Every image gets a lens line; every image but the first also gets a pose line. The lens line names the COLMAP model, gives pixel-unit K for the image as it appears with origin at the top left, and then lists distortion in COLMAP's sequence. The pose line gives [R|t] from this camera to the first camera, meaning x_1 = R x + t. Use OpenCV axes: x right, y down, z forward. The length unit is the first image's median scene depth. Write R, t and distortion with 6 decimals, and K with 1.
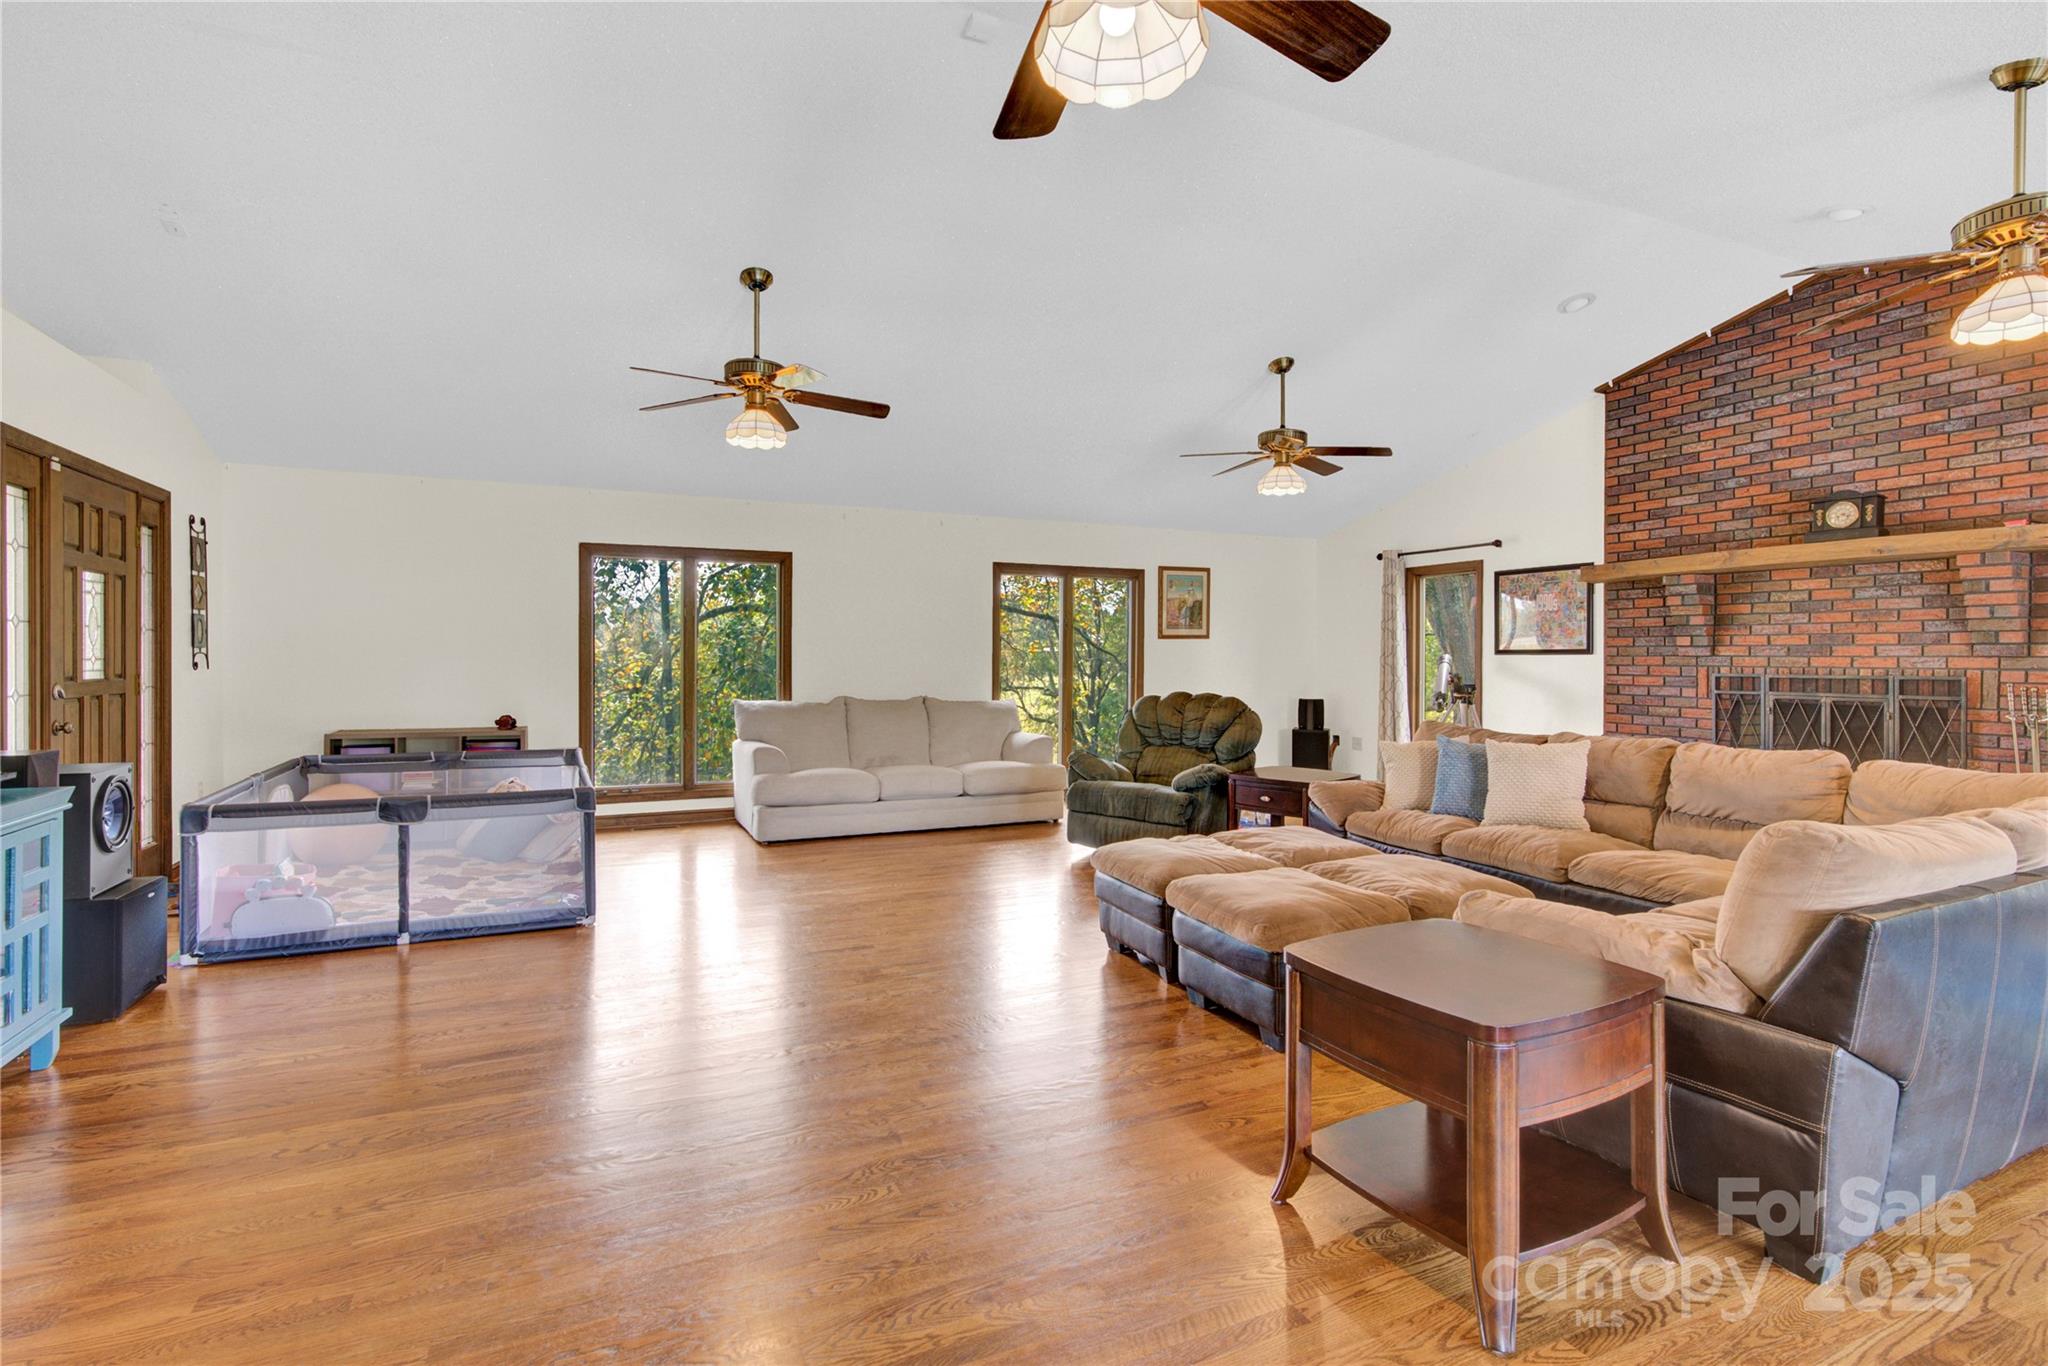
lens RADIAL K [[986.3, 0, 1017.1], [0, 986.3, 673.8], [0, 0, 1]] dist [-0.000021, 0.002288]
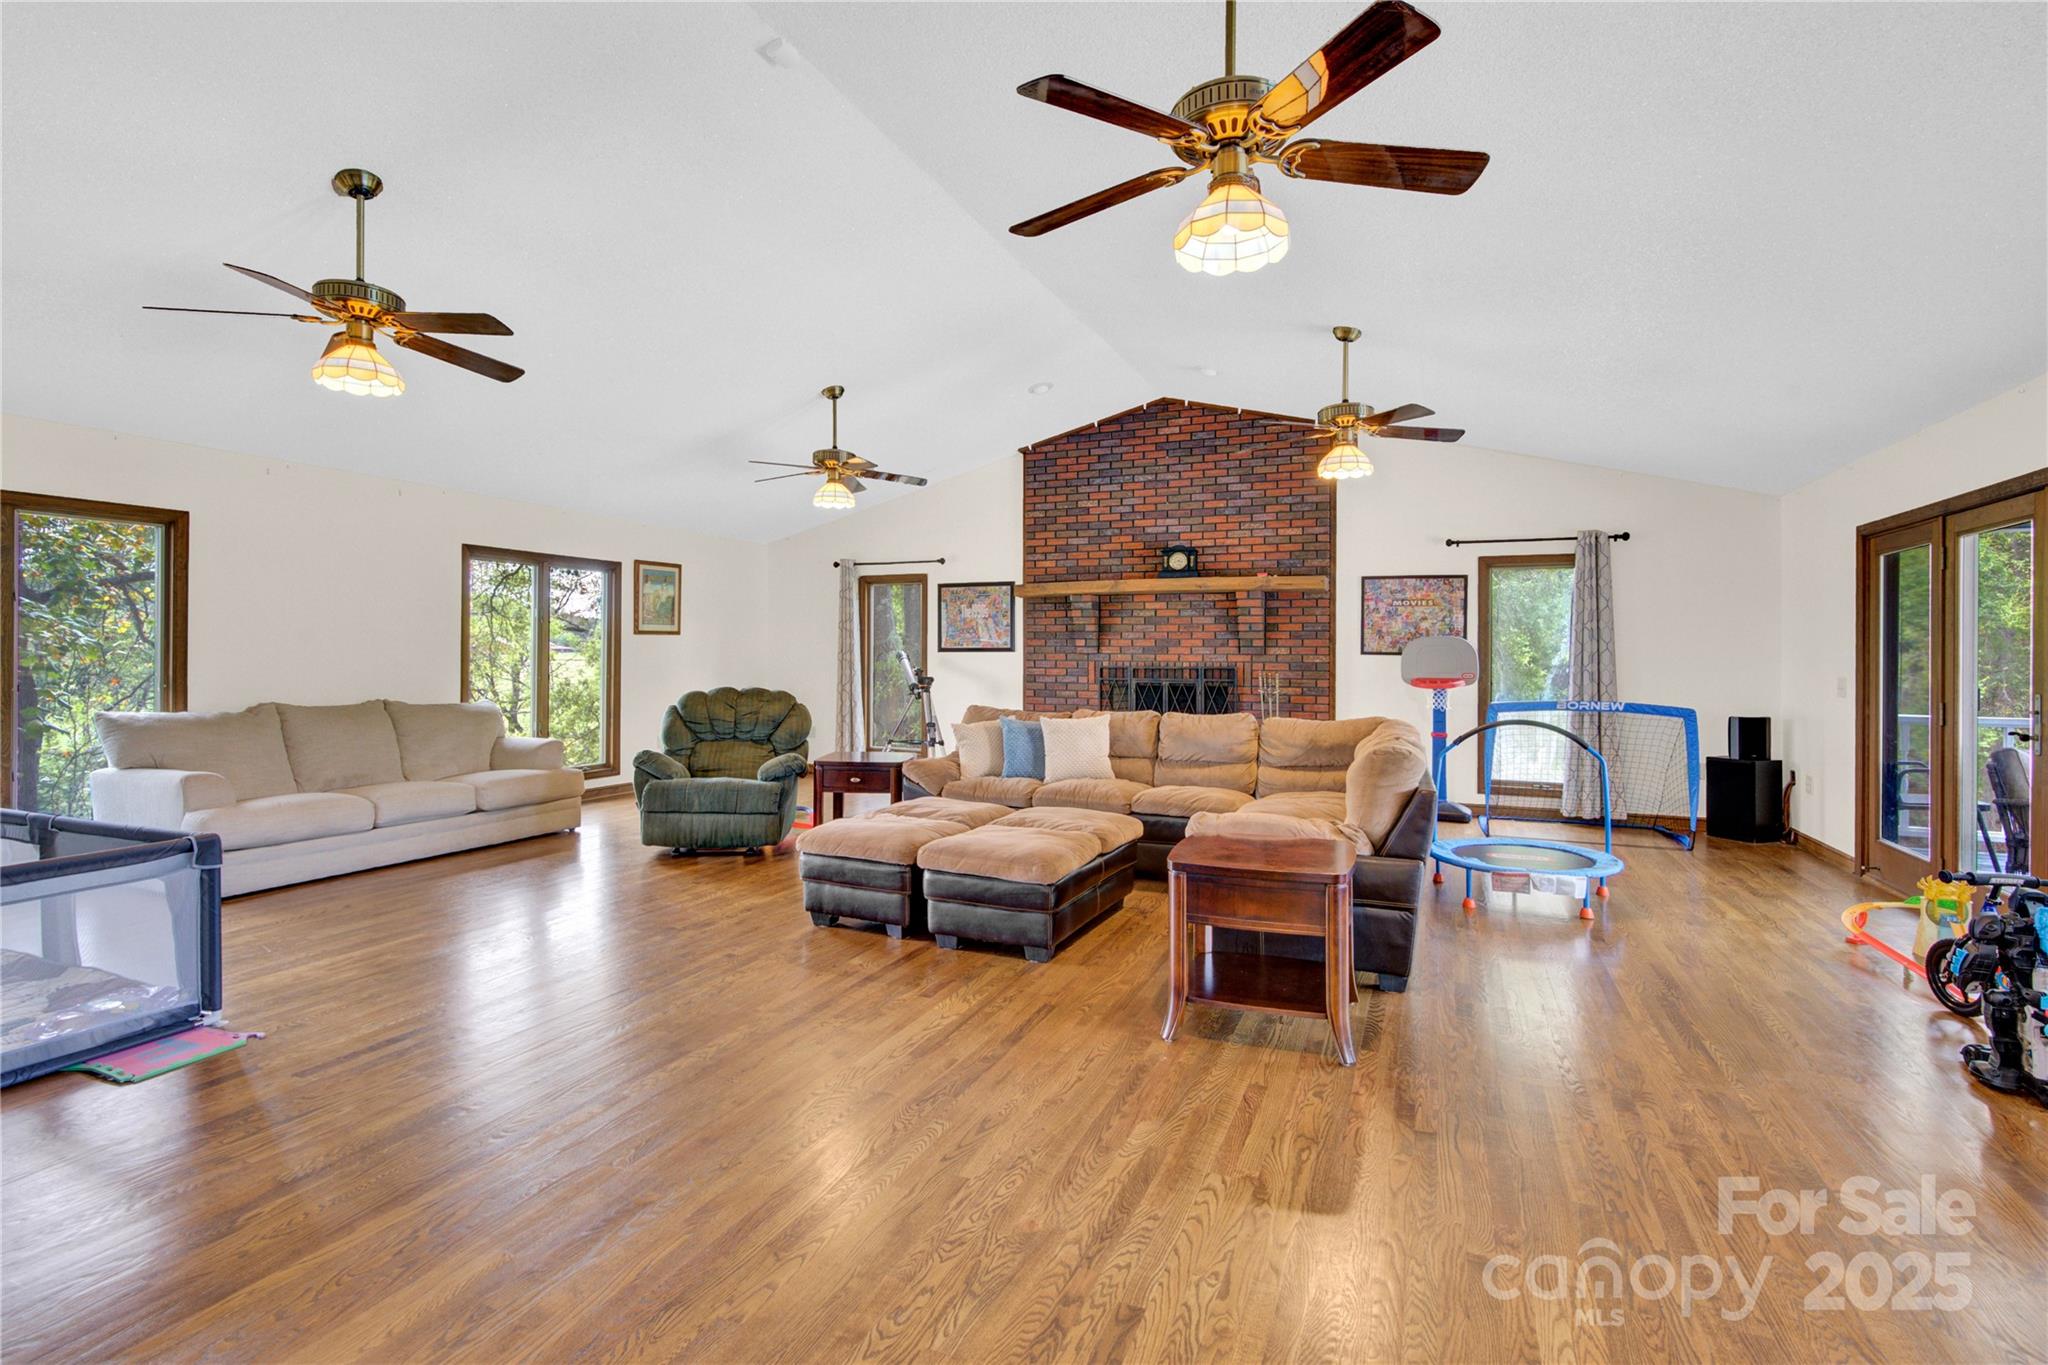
lens RADIAL K [[986.3, 0, 1016.0], [0, 986.3, 668.6], [0, 0, 1]] dist [-0.000021, 0.002288]
pose [[0.739650, -0.008945, 0.672932, -0.334197], [0.009092, 0.999953, 0.003298, -0.002223], [-0.672930, 0.003679, 0.739697, 0.038629]]
